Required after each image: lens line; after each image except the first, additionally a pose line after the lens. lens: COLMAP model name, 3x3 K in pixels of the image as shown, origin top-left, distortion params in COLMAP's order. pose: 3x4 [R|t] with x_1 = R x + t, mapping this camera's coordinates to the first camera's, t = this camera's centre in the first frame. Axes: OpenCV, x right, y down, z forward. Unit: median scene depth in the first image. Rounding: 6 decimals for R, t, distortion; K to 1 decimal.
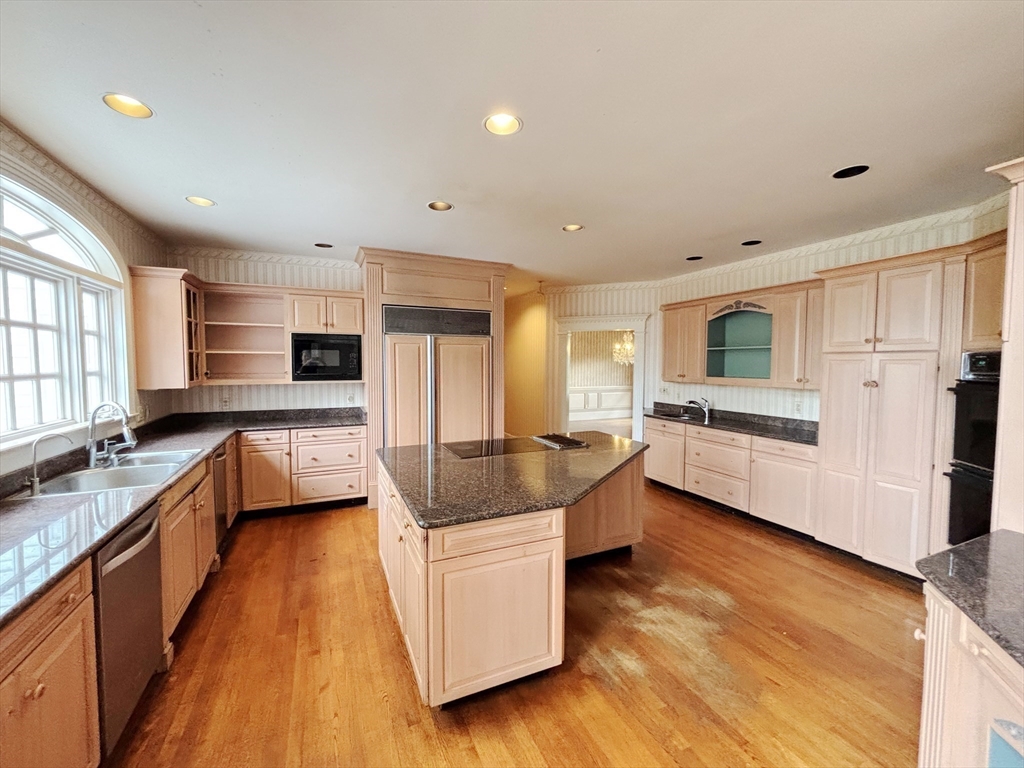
lens RADIAL K [[414.2, 0, 510.3], [0, 414.2, 380.1], [0, 0, 1]] dist [0.001382, -0.000304]
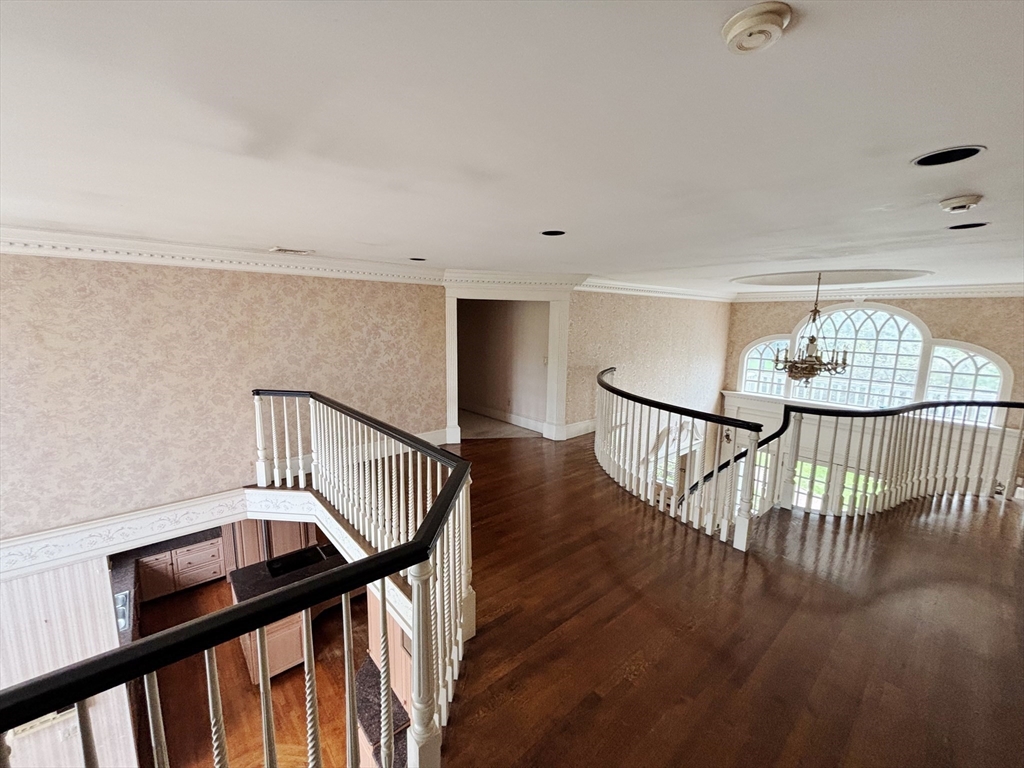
lens RADIAL K [[414.2, 0, 509.5], [0, 414.2, 378.7], [0, 0, 1]] dist [0.001382, -0.000304]
pose [[0.960958, -0.036469, 0.274281, 0.493647], [0.008043, 0.994539, 0.104057, -1.012719], [-0.276578, -0.097788, 0.956003, -1.279159]]
